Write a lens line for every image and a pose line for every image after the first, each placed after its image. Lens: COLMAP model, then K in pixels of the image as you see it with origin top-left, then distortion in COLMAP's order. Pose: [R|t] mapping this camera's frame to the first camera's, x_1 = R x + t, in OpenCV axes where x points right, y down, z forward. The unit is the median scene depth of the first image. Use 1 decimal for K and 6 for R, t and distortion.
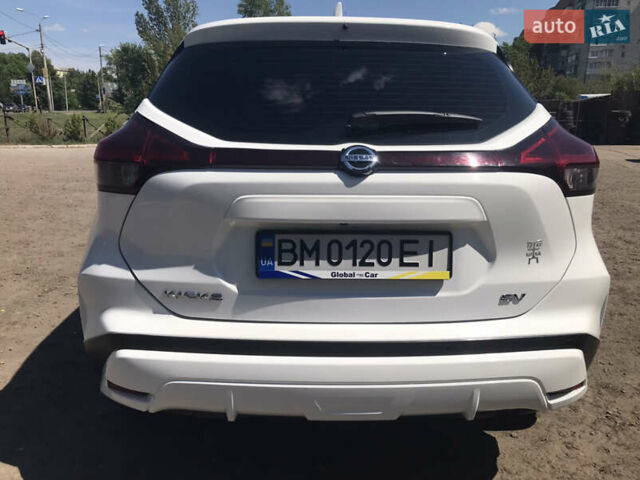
lens RADIAL K [[533.0, 0, 307.3], [0, 533.0, 232.9], [0, 0, 1]] dist [0.051582, -0.064897]
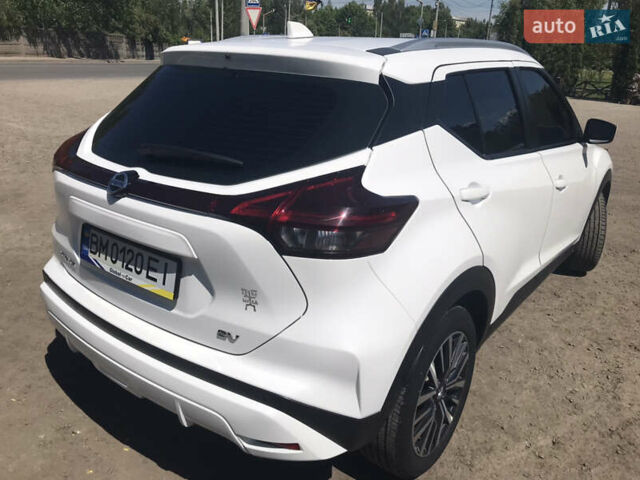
lens RADIAL K [[533.0, 0, 307.3], [0, 533.0, 232.9], [0, 0, 1]] dist [0.051582, -0.064897]
pose [[0.768310, 0.219853, -0.601136, 1.122652], [-0.165837, 0.975465, 0.144800, -0.261413], [0.618222, -0.011560, 0.785919, 0.283671]]
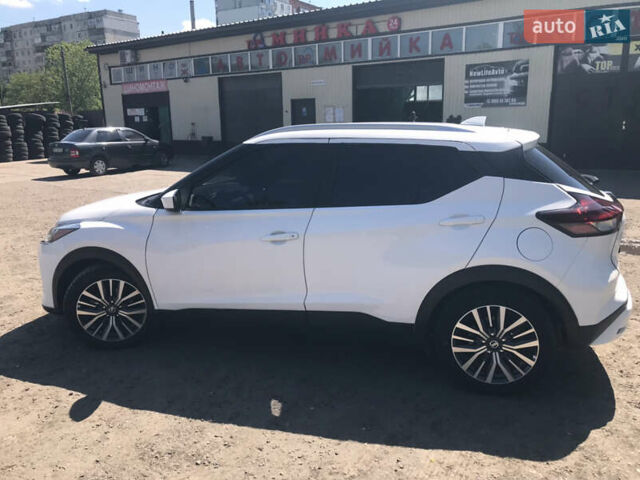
lens RADIAL K [[533.0, 0, 307.3], [0, 533.0, 232.9], [0, 0, 1]] dist [0.051582, -0.064897]
pose [[0.296363, -0.216512, 0.930211, -2.589095], [0.230003, 0.961481, 0.150511, -0.644153], [-0.926967, 0.169345, 0.334746, 1.415044]]
